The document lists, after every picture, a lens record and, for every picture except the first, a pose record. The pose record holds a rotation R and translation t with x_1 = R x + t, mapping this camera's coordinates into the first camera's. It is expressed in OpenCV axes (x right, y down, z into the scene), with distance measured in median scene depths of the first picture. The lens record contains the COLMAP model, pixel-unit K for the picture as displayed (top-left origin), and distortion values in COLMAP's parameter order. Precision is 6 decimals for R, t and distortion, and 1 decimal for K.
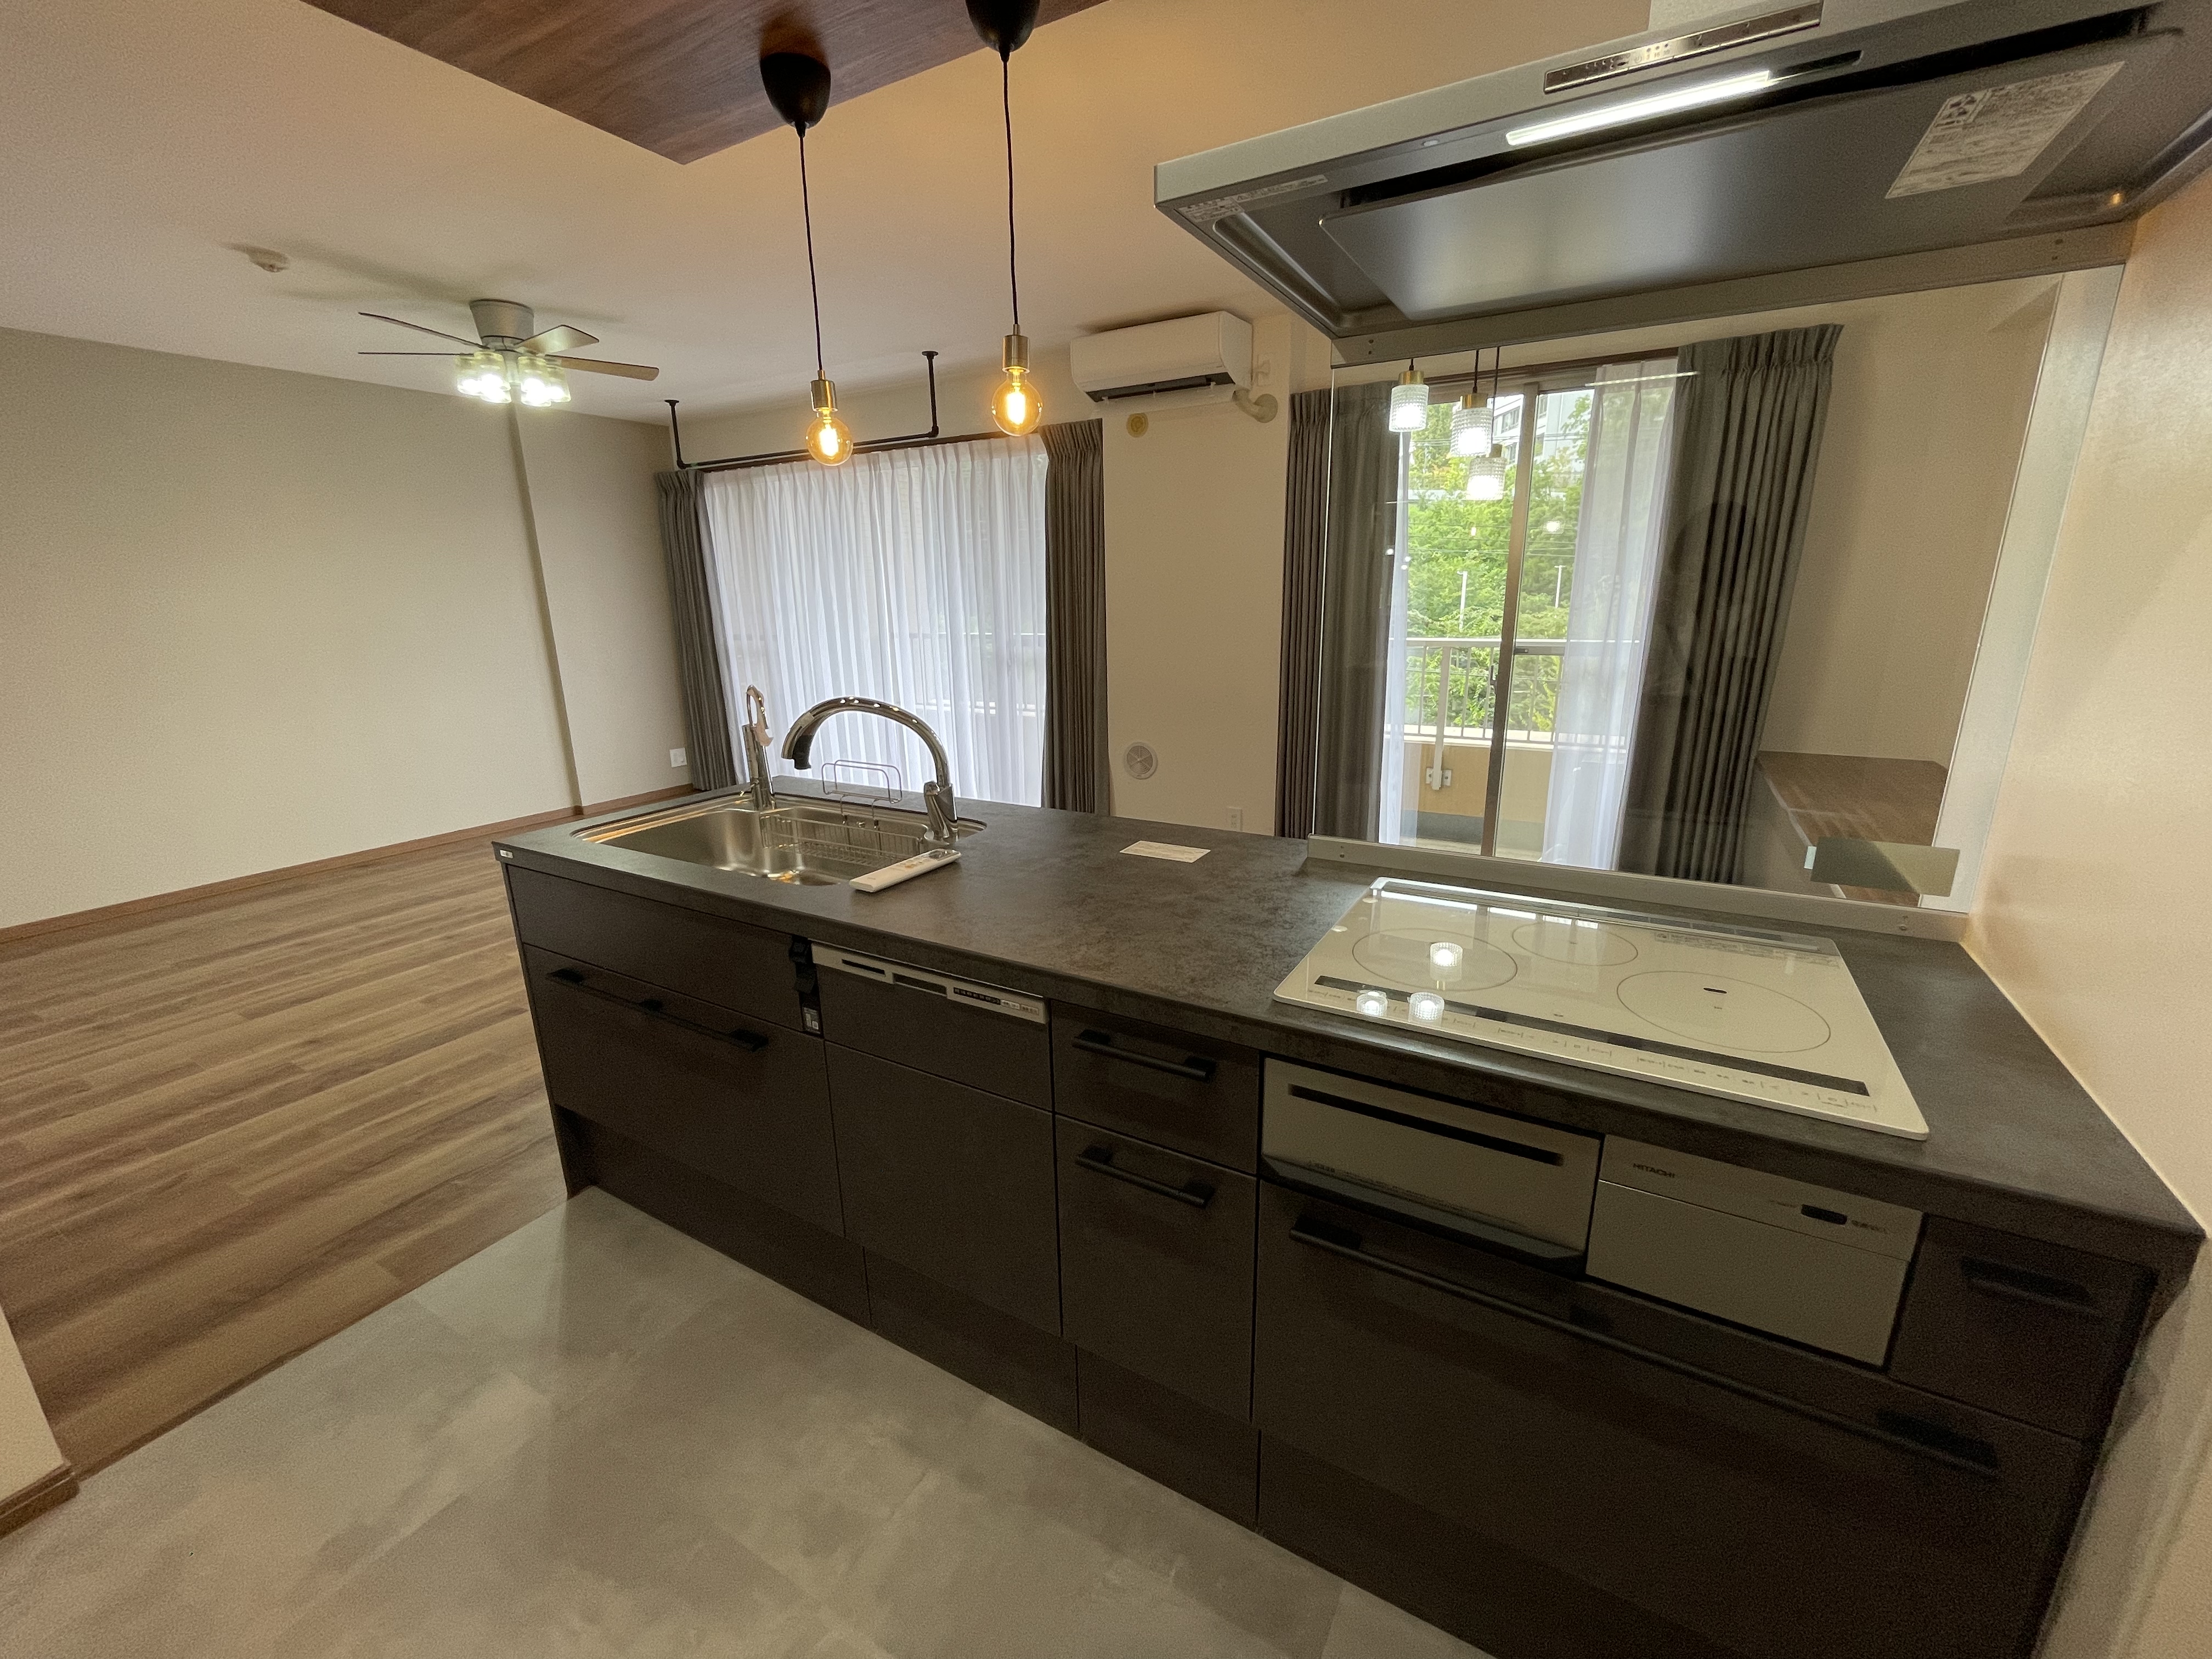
lens RADIAL K [[899.7, 0, 1109.2], [0, 899.7, 819.1], [0, 0, 1]] dist [-0.003288, 0.000571]
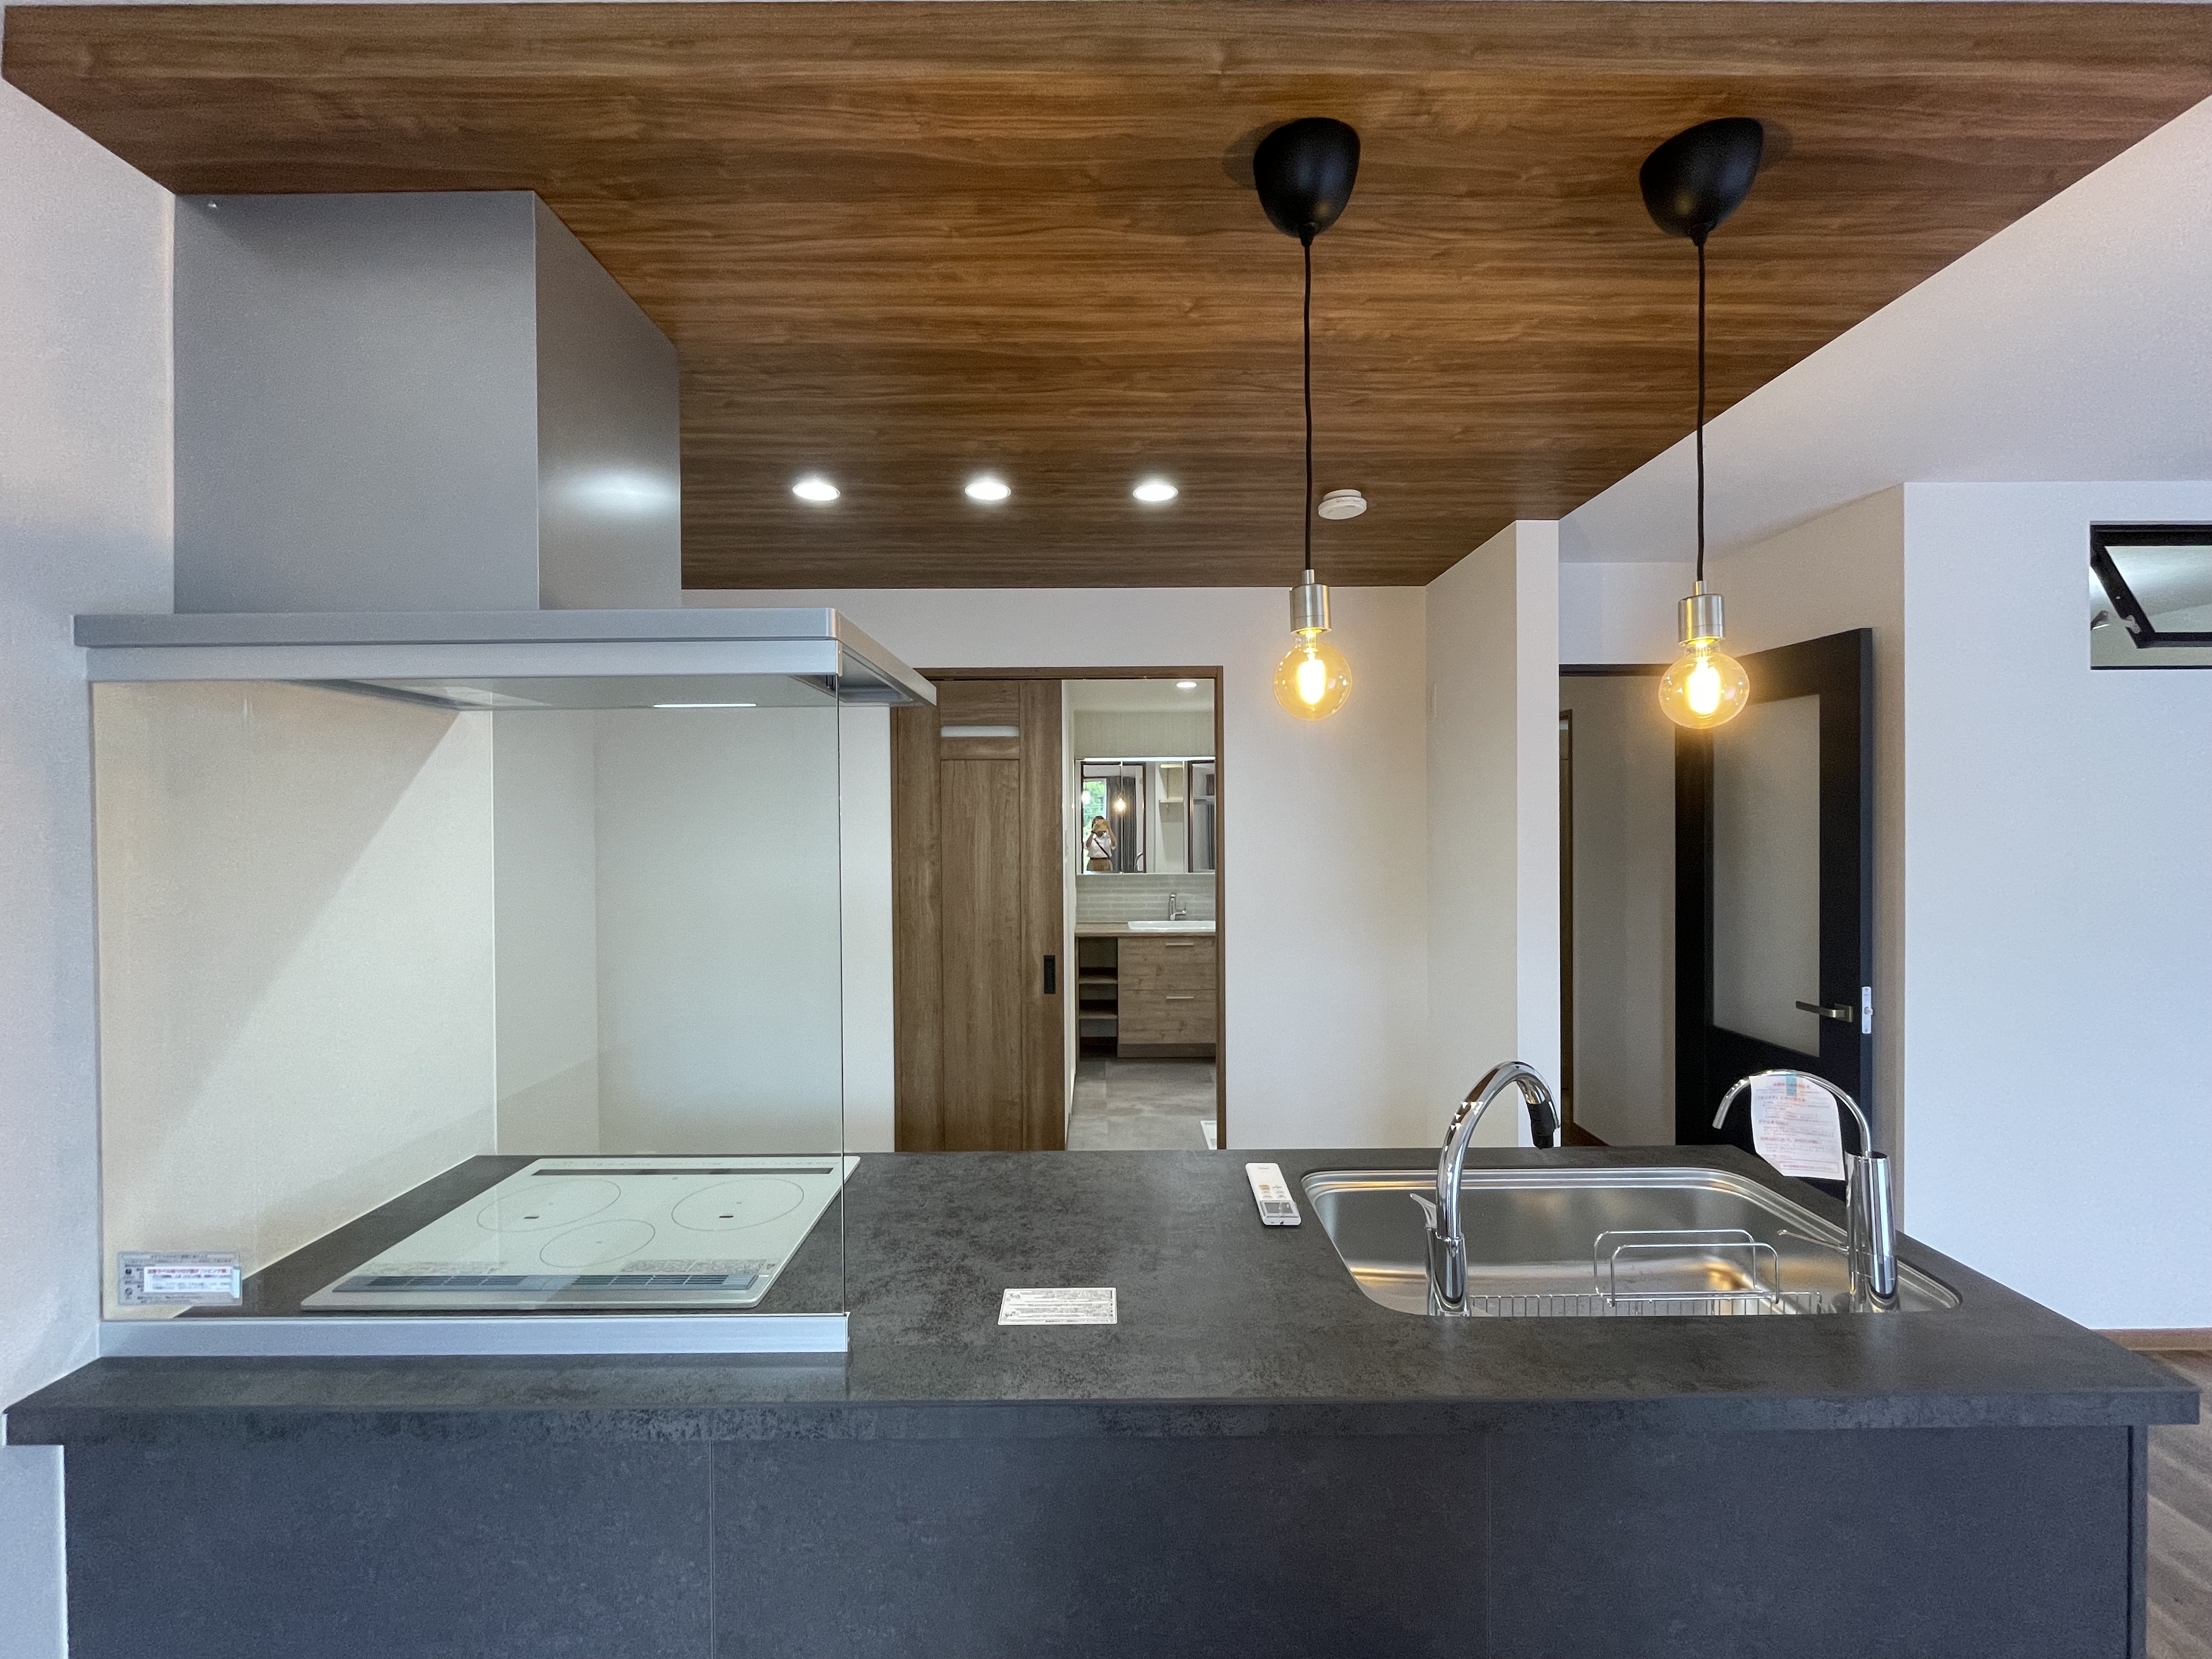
lens RADIAL K [[899.7, 0, 1107.4], [0, 899.7, 824.6], [0, 0, 1]] dist [-0.003288, 0.000571]
pose [[-0.863956, 0.026009, -0.502895, 0.240920], [-0.104343, 0.967745, 0.229307, -0.317607], [0.492638, 0.250584, -0.833376, 0.981101]]
